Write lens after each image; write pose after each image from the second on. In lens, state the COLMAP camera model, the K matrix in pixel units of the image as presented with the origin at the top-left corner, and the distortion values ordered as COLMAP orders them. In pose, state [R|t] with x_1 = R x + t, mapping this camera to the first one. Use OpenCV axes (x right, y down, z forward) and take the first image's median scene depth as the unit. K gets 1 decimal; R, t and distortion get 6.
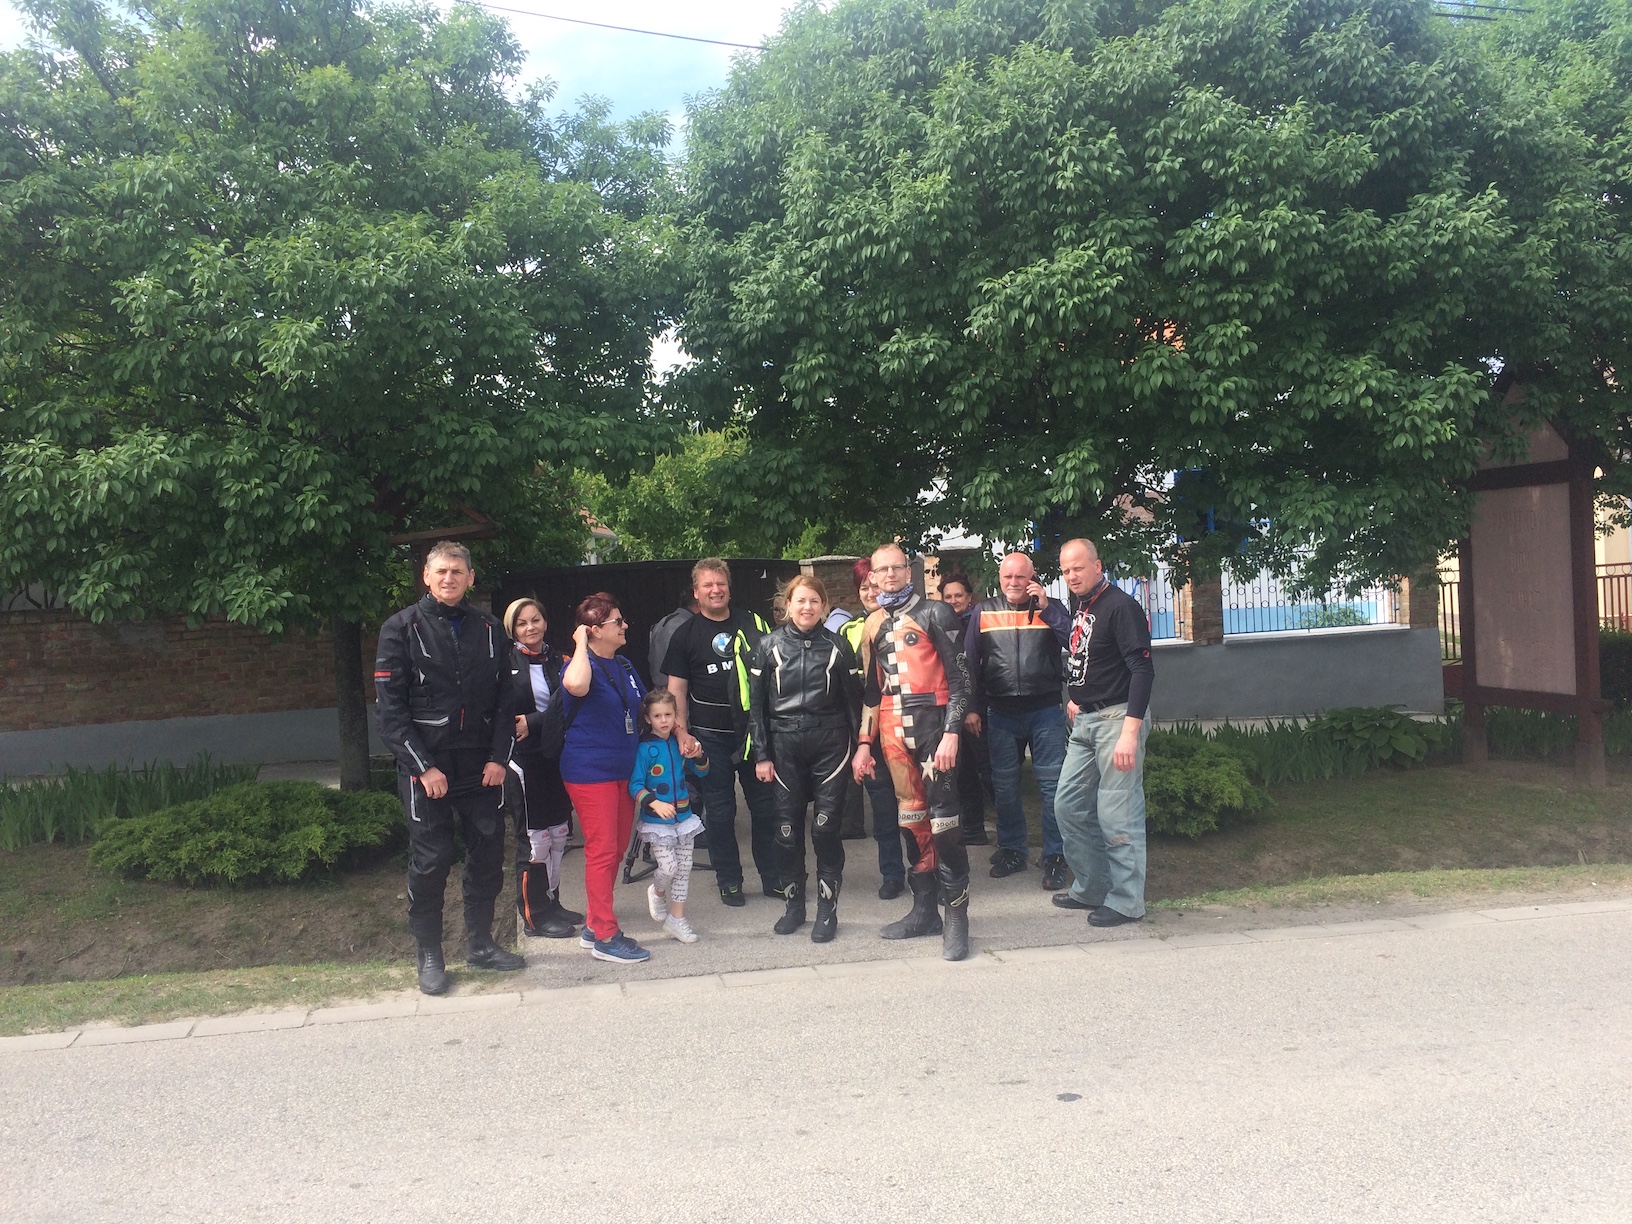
lens RADIAL K [[1394.9, 0, 816.0], [0, 1394.9, 612.0], [0, 0, 1]] dist [0.093908, -0.134662]
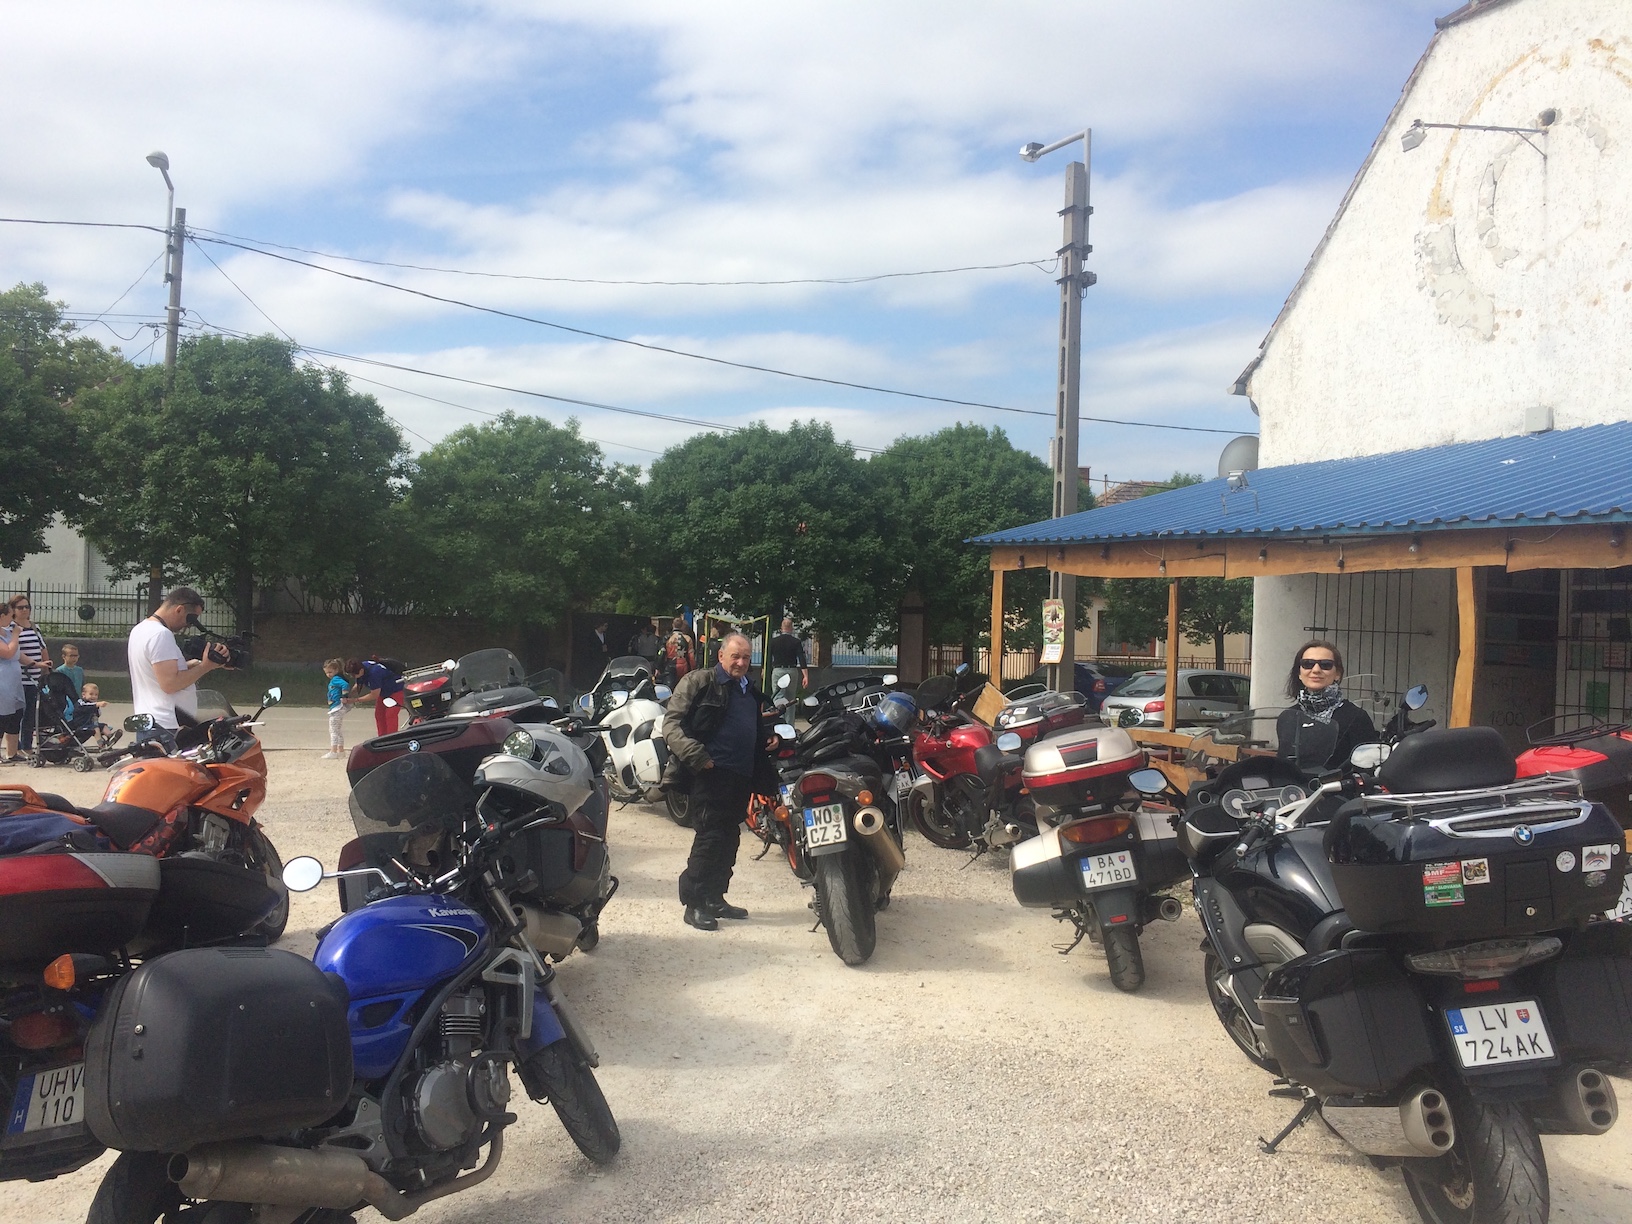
lens RADIAL K [[1394.9, 0, 816.0], [0, 1394.9, 612.0], [0, 0, 1]] dist [0.093908, -0.134662]
pose [[0.982726, 0.080423, 0.166681, -0.285823], [-0.072526, 0.995960, -0.052941, 0.109942], [-0.170266, 0.039938, 0.984589, -2.596406]]
